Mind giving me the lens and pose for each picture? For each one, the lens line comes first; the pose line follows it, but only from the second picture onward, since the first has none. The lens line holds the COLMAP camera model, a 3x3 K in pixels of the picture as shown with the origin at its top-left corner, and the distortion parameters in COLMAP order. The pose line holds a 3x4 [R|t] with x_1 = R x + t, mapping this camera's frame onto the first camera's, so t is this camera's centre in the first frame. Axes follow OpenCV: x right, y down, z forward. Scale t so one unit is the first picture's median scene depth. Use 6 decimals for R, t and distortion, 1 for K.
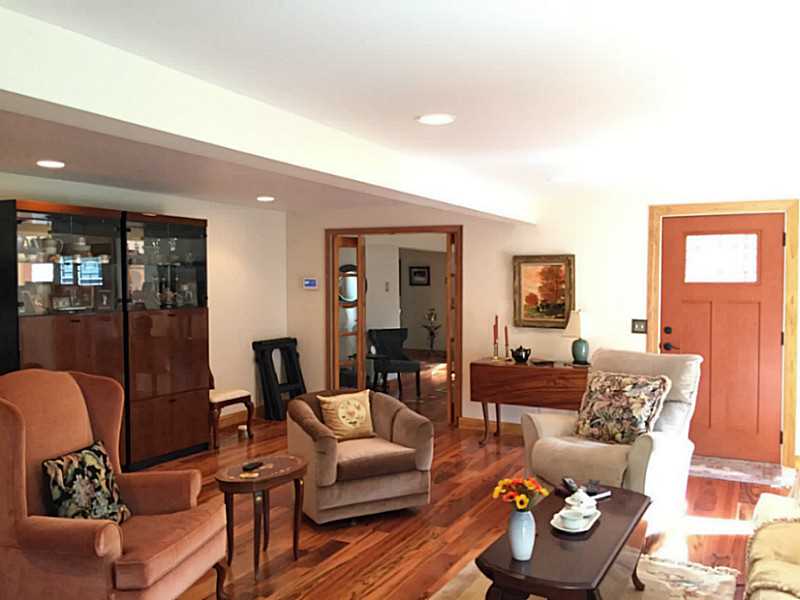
lens RADIAL K [[680.0, 0, 401.8], [0, 680.0, 300.9], [0, 0, 1]] dist [0.024336, -0.007698]
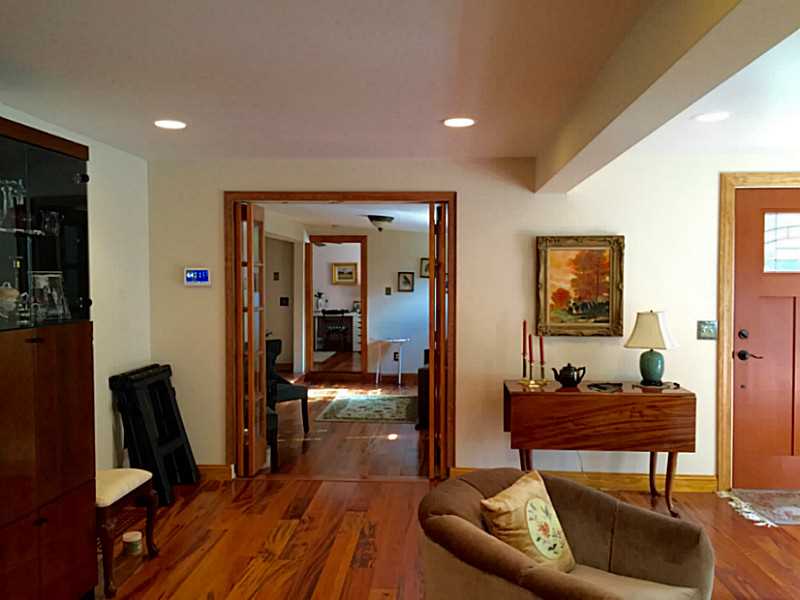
lens RADIAL K [[680.0, 0, 398.8], [0, 680.0, 301.9], [0, 0, 1]] dist [0.024336, -0.007698]
pose [[0.911328, -0.016003, 0.411371, -0.270260], [0.014816, 0.999872, 0.006073, -0.004190], [-0.411415, 0.000560, 0.911448, 0.421974]]
